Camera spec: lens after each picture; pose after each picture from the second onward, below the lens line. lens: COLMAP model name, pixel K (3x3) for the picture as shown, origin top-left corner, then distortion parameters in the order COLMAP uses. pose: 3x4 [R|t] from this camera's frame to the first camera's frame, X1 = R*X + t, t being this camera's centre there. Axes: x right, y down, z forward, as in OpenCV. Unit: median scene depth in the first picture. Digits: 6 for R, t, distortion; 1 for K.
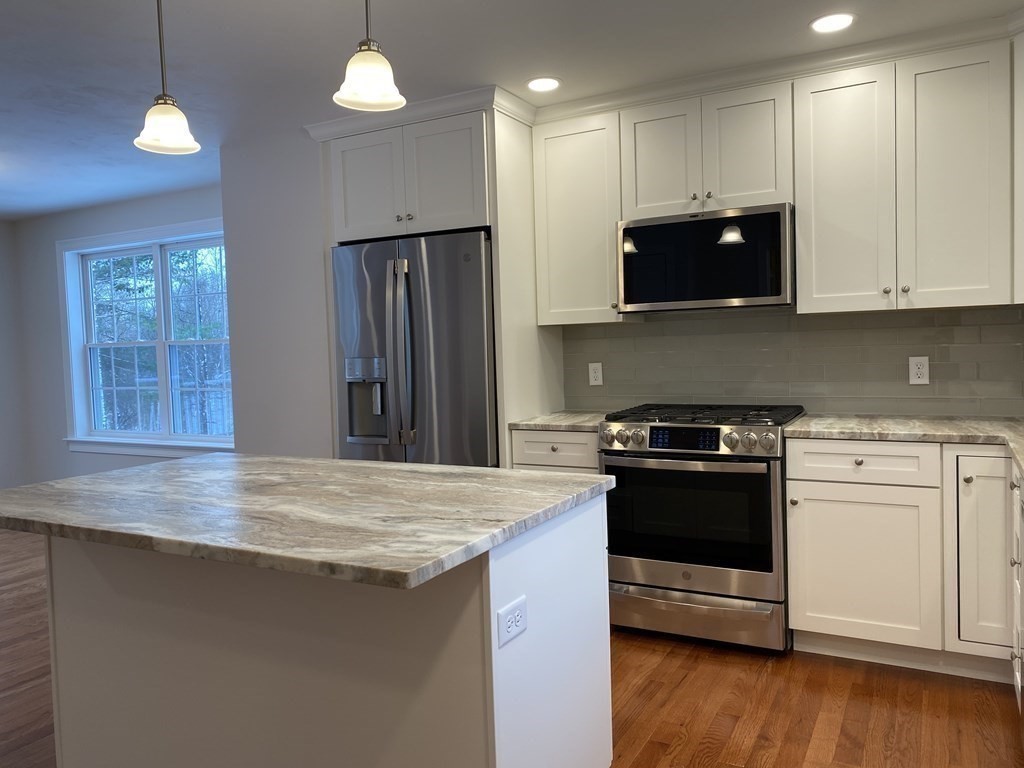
lens RADIAL K [[781.8, 0, 514.5], [0, 781.8, 380.1], [0, 0, 1]] dist [0.063251, -0.069572]
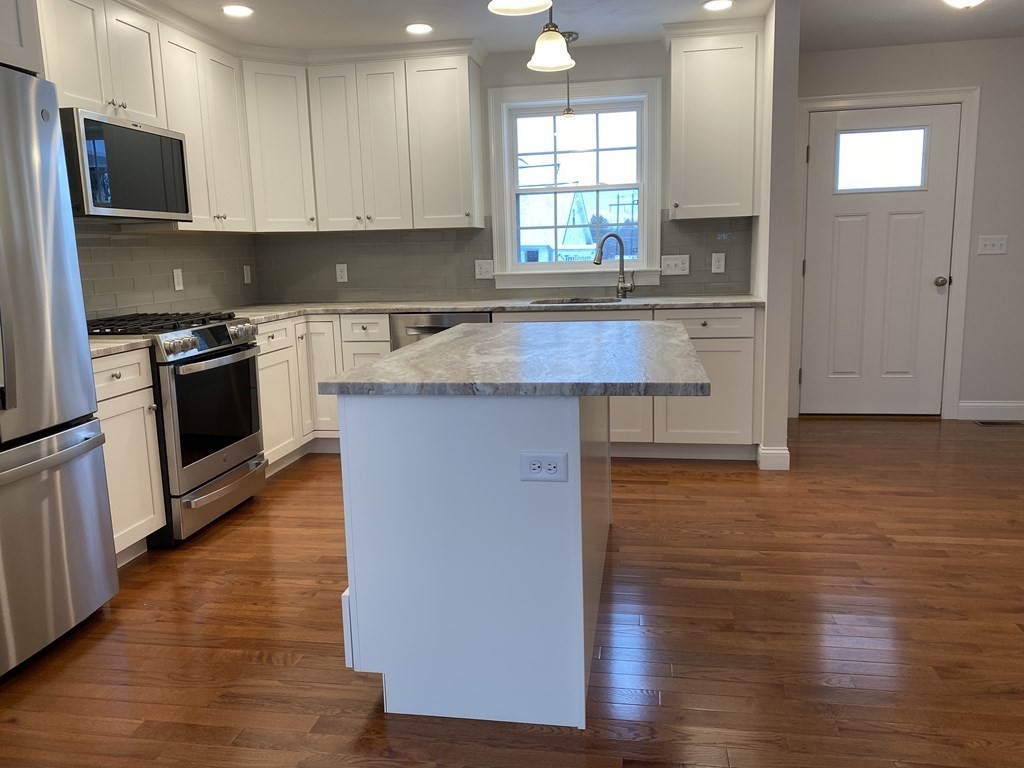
lens RADIAL K [[781.8, 0, 514.5], [0, 781.8, 380.1], [0, 0, 1]] dist [0.063251, -0.069572]
pose [[-0.331270, -0.115064, 0.936494, -0.989610], [0.086302, 0.984681, 0.151512, 0.001785], [-0.939581, 0.131013, -0.316265, 0.975179]]
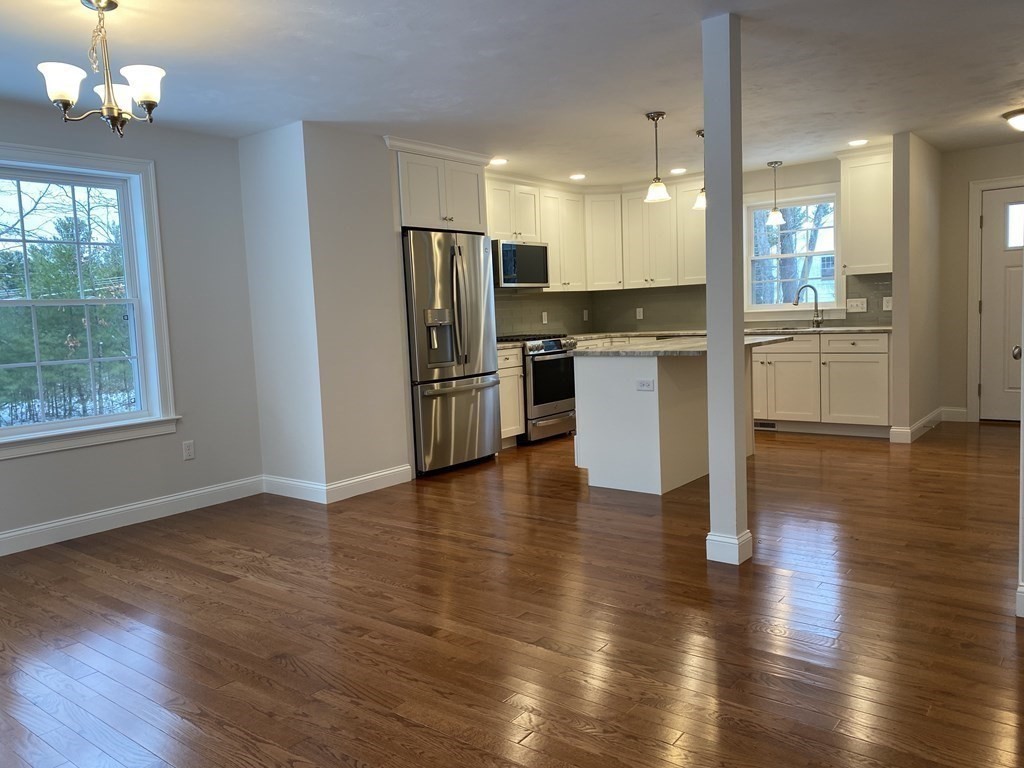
lens RADIAL K [[781.8, 0, 514.5], [0, 781.8, 380.1], [0, 0, 1]] dist [0.063251, -0.069572]
pose [[0.156686, -0.062422, 0.985674, -2.001532], [0.088350, 0.994885, 0.048961, 0.055769], [-0.983689, 0.079413, 0.161399, 0.771340]]
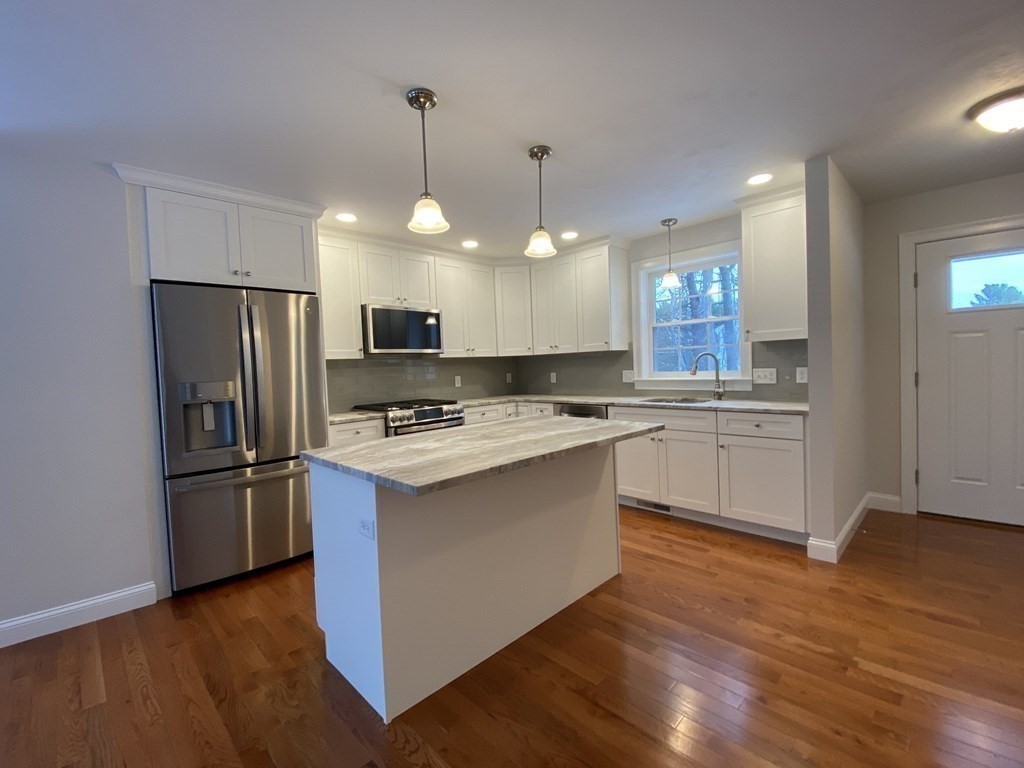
lens RADIAL K [[445.7, 0, 518.5], [0, 445.7, 380.3], [0, 0, 1]] dist [0.024512, -0.021653]
pose [[0.275934, -0.012384, 0.961097, -0.877881], [0.077155, 0.996976, -0.009305, 0.013690], [-0.958075, 0.076721, 0.276055, 0.442277]]
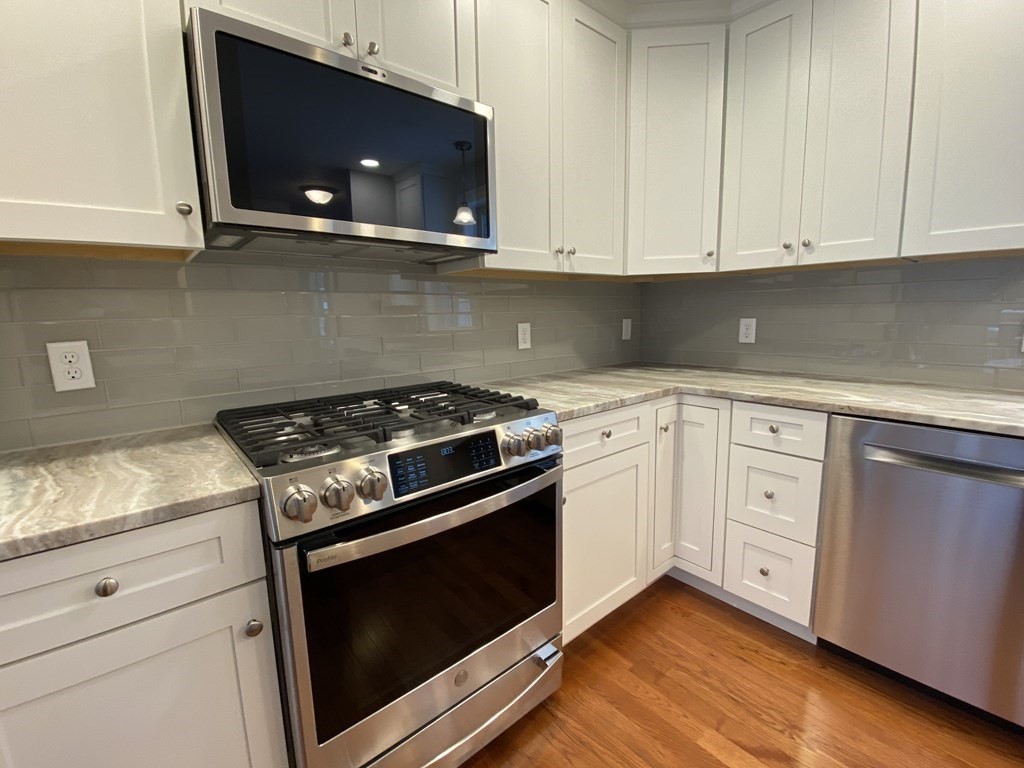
lens RADIAL K [[445.7, 0, 518.5], [0, 445.7, 380.3], [0, 0, 1]] dist [0.024512, -0.021653]
pose [[0.353868, -0.112719, 0.928478, -0.063139], [0.056212, 0.993480, 0.099186, -0.013716], [-0.933605, 0.017093, 0.357897, 0.847695]]
